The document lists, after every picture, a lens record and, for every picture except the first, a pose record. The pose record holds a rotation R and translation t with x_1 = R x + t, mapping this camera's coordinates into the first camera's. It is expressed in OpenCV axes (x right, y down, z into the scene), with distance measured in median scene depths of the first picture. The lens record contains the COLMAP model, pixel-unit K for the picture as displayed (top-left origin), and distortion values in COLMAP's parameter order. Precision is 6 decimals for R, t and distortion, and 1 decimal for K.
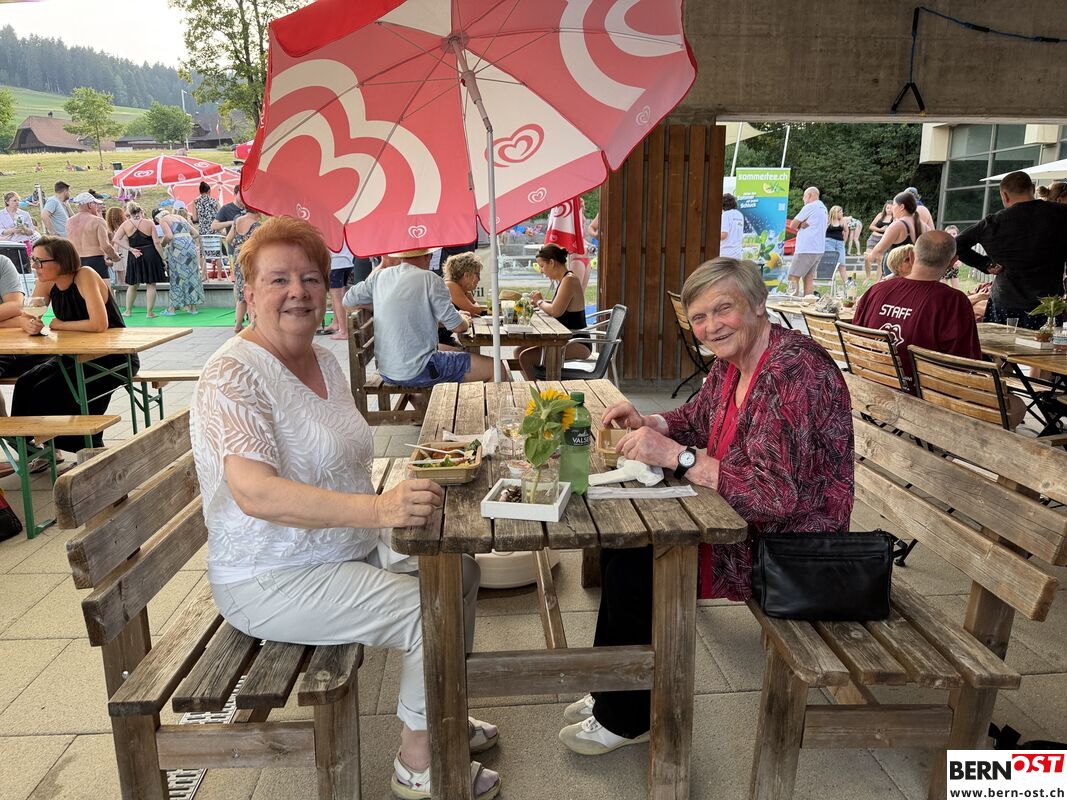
lens RADIAL K [[761.3, 0, 530.4], [0, 761.3, 396.8], [0, 0, 1]] dist [-0.002055, -0.012384]
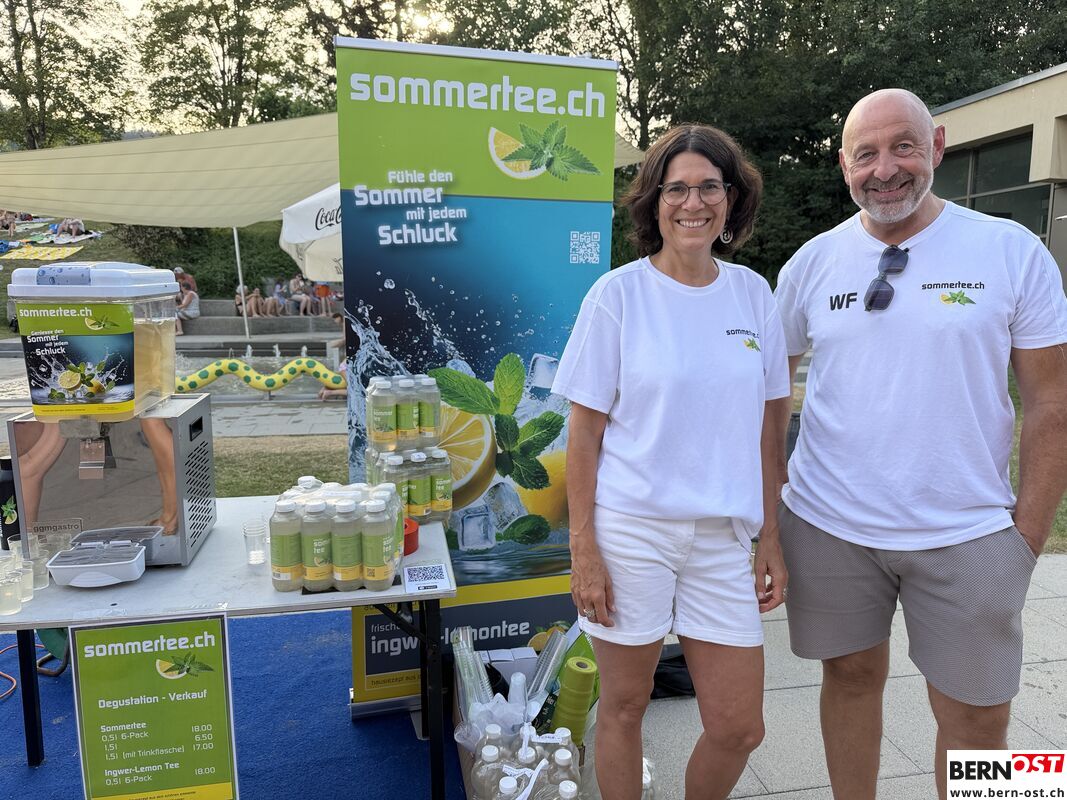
lens RADIAL K [[761.3, 0, 535.3], [0, 761.3, 400.7], [0, 0, 1]] dist [-0.002055, -0.012384]
pose [[0.994514, -0.004397, 0.104512, 0.107244], [0.012232, 0.997150, -0.074444, -0.069588], [-0.103887, 0.075314, 0.991733, 0.289570]]
